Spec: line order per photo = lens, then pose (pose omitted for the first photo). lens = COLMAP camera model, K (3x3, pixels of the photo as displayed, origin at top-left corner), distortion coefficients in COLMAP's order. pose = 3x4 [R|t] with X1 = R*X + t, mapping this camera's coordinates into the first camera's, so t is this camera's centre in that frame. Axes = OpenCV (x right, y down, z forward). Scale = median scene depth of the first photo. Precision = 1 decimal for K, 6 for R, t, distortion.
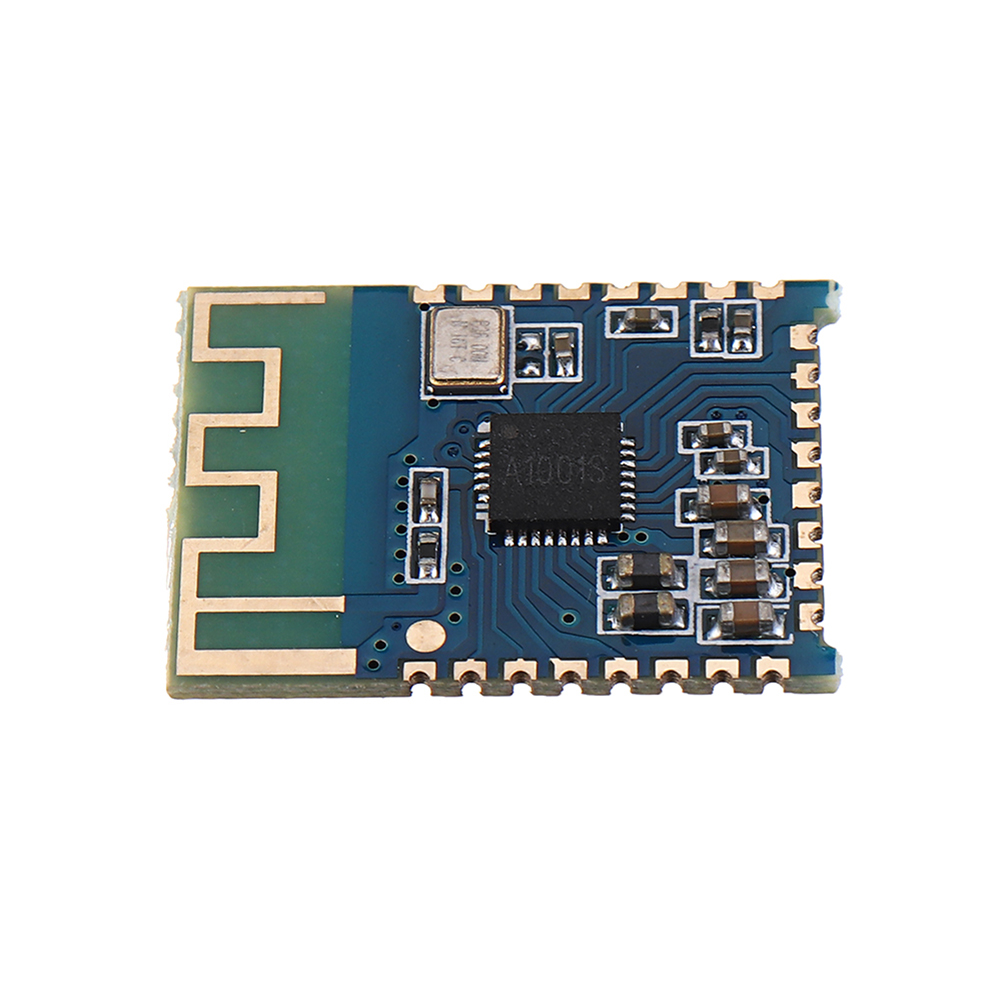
lens RADIAL K [[7423.7, 0, 500.0], [0, 7423.7, 500.0], [0, 0, 1]] dist [-0.353357, -3.629793]
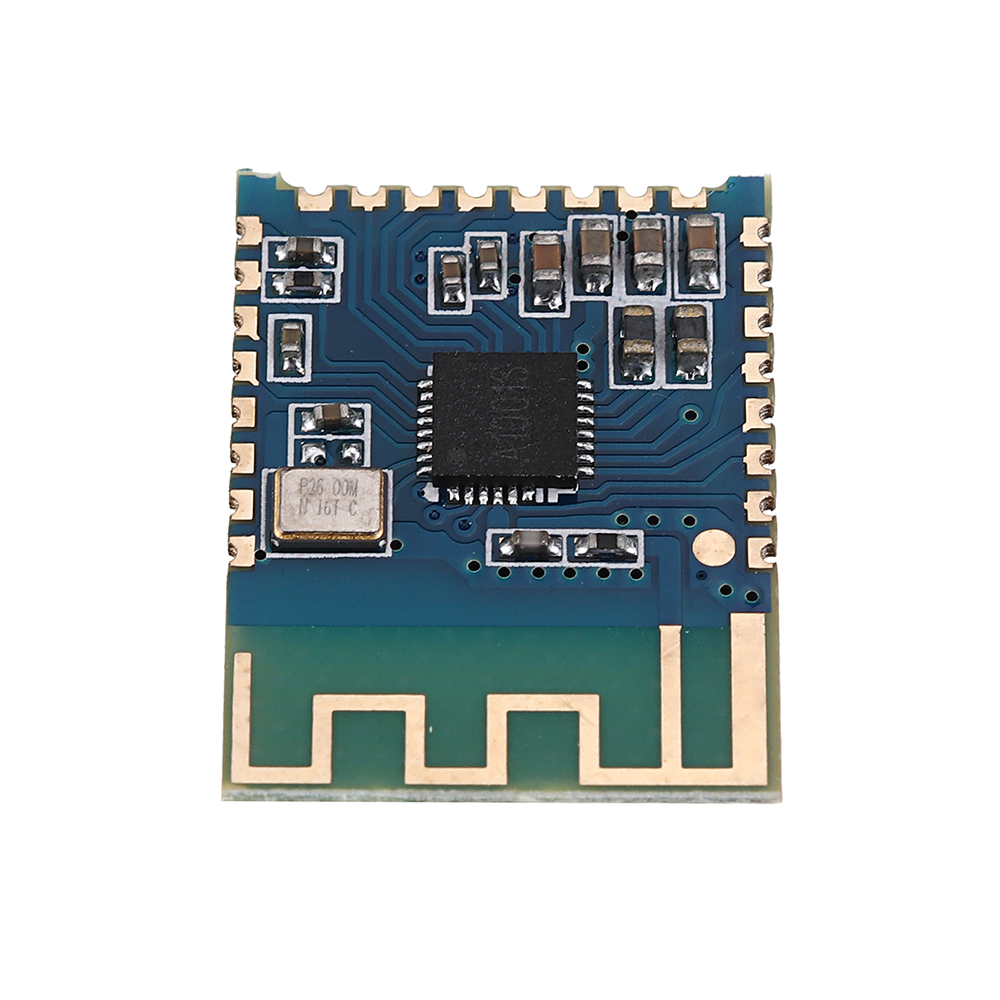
lens RADIAL K [[7423.7, 0, 500.0], [0, 7423.7, 500.0], [0, 0, 1]] dist [-0.353357, -3.629793]
pose [[-0.008564, -0.832273, 0.554300, -0.501514], [0.811981, 0.317737, 0.489623, -0.443531], [-0.583622, 0.454274, 0.673068, 0.392882]]
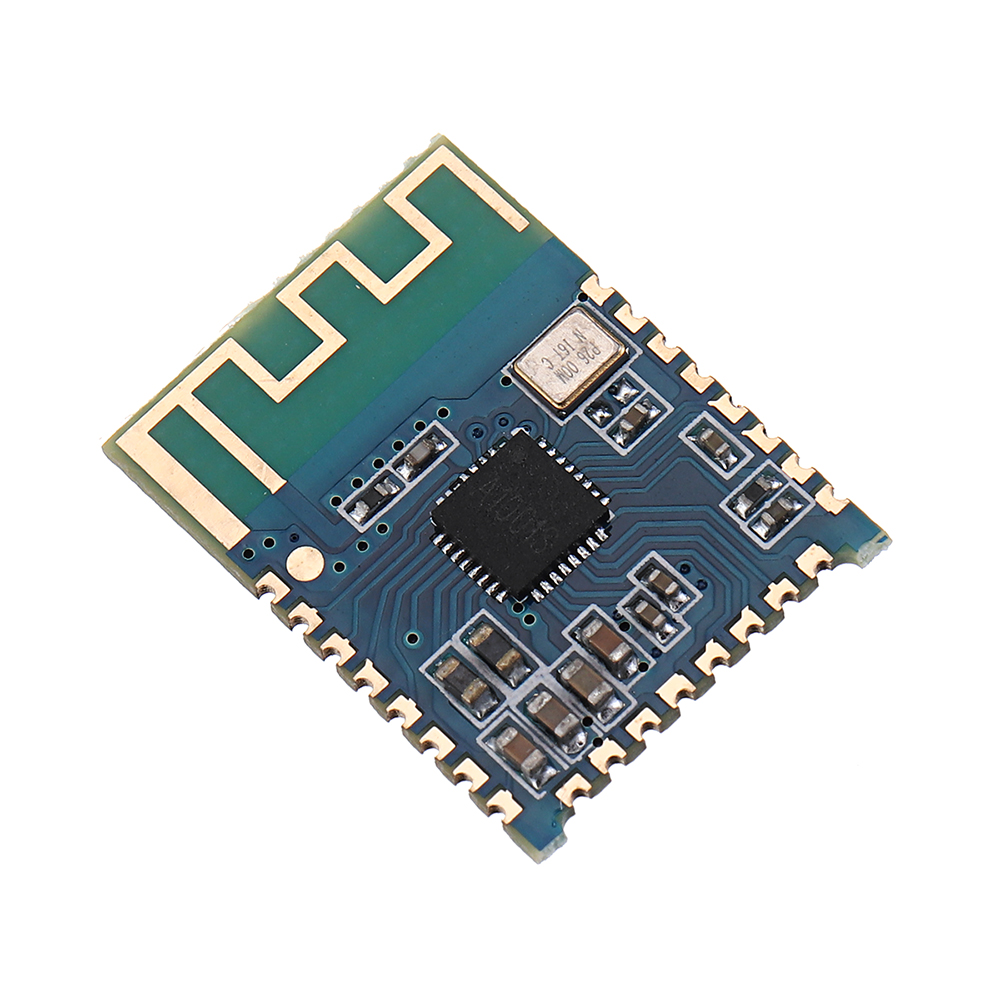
lens RADIAL K [[7423.7, 0, 500.0], [0, 7423.7, 500.0], [0, 0, 1]] dist [-0.353357, -3.629793]
pose [[0.699950, 0.639162, -0.318657, 0.330640], [-0.528190, 0.763591, 0.371409, -0.384352], [0.480714, -0.091656, 0.872074, 0.101663]]
